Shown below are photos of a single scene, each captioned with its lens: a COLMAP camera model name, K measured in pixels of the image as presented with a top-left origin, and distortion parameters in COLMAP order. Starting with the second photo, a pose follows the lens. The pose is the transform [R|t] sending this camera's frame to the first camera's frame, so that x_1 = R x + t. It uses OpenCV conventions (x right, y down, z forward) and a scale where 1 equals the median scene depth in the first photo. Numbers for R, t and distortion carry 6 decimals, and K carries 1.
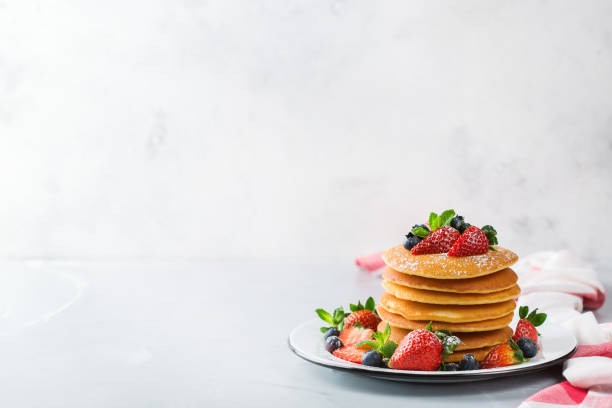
lens RADIAL K [[1918.7, 0, 306.0], [0, 1918.7, 204.0], [0, 0, 1]] dist [0.057987, -1.027118]
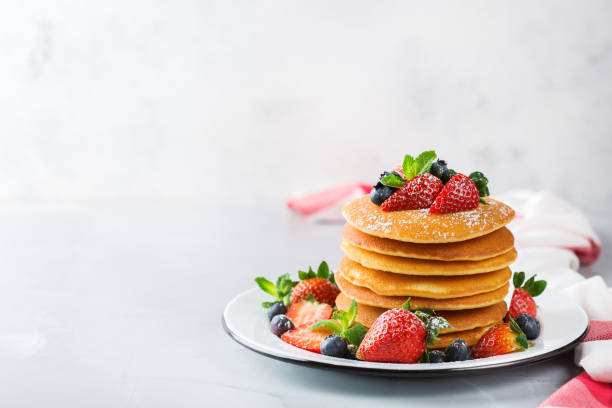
lens RADIAL K [[1918.7, 0, 306.0], [0, 1918.7, 204.0], [0, 0, 1]] dist [0.057987, -1.027118]
pose [[0.997540, -0.011810, 0.069099, -0.029788], [0.007989, 0.998436, 0.055327, -0.020032], [-0.069645, -0.054639, 0.996074, 0.226387]]
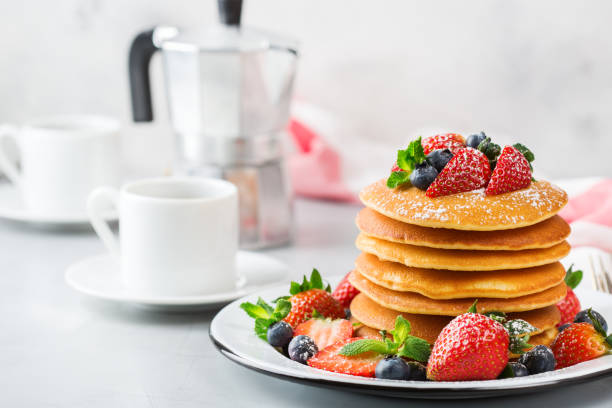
lens RADIAL K [[1962.5, 0, 306.0], [0, 1962.5, 204.0], [0, 0, 1]] dist [0.011468, 0.154783]
pose [[0.938752, -0.069768, 0.337456, -0.200178], [0.061772, 0.997498, 0.034388, 0.004375], [-0.339011, -0.011436, 0.940713, 0.409245]]
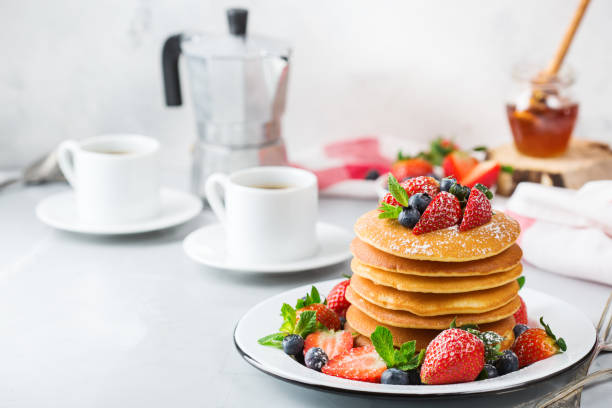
lens RADIAL K [[1962.5, 0, 306.0], [0, 1962.5, 204.0], [0, 0, 1]] dist [0.011468, 0.154783]
pose [[0.898614, -0.122490, 0.421294, -0.322615], [0.083690, 0.990461, 0.109463, -0.077687], [-0.430683, -0.063107, 0.900294, 0.296799]]
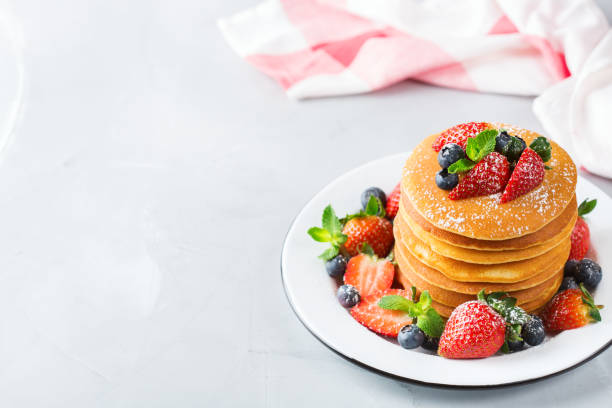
lens RADIAL K [[1918.7, 0, 306.0], [0, 1918.7, 204.0], [0, 0, 1]] dist [0.057987, -1.027118]
pose [[0.976208, -0.151758, 0.154876, -0.120524], [0.058764, 0.872691, 0.484723, -0.348081], [-0.208719, -0.464090, 0.860847, 0.353827]]
